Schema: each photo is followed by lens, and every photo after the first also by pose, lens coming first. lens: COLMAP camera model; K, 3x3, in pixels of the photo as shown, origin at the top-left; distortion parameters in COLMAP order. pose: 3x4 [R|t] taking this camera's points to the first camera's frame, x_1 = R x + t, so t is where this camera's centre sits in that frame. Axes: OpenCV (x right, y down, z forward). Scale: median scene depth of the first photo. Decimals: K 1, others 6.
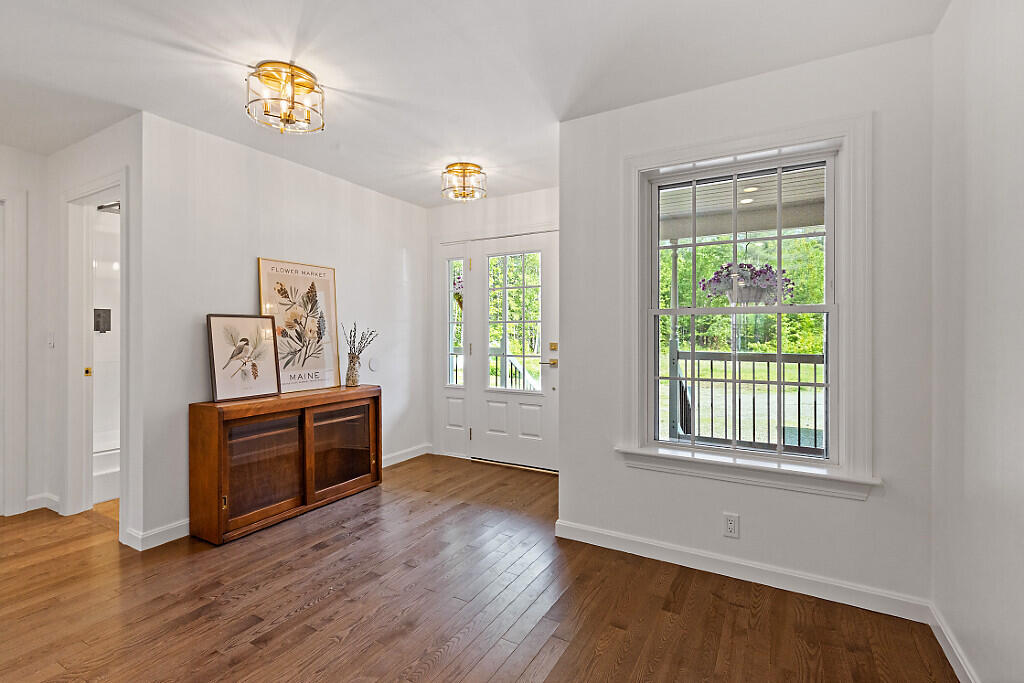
lens RADIAL K [[473.4, 0, 511.5], [0, 473.4, 335.4], [0, 0, 1]] dist [0.000989, 0.000022]
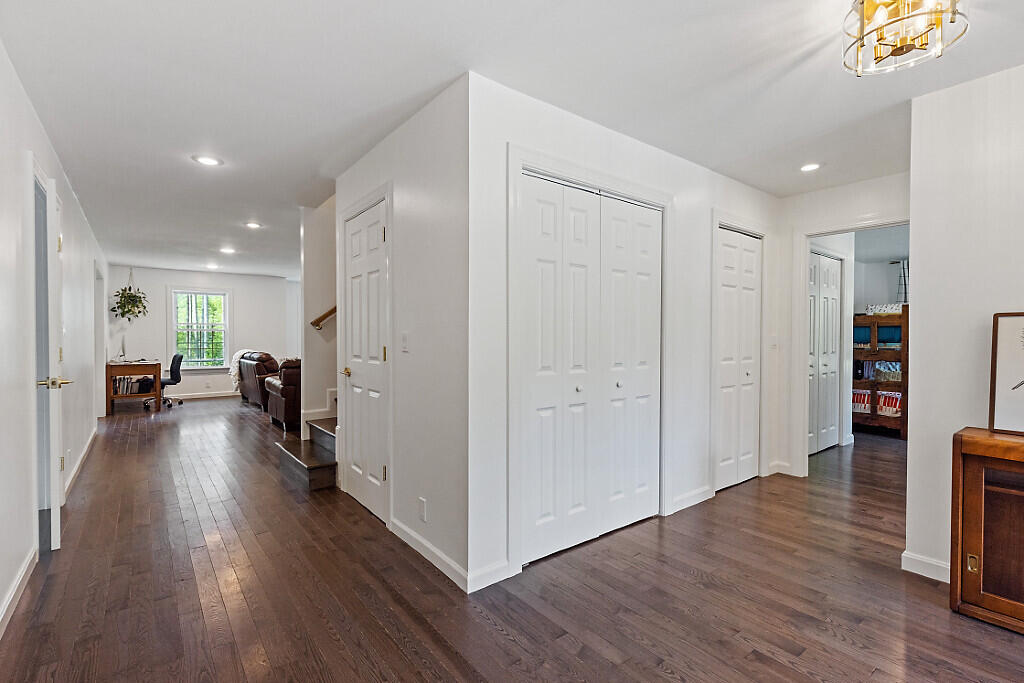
lens RADIAL K [[473.4, 0, 508.5], [0, 473.4, 342.4], [0, 0, 1]] dist [0.000989, 0.000022]
pose [[-0.379740, 0.008889, -0.925050, 0.469618], [-0.013364, 0.999797, 0.015093, 0.000132], [0.924997, 0.018094, -0.379544, 0.758804]]
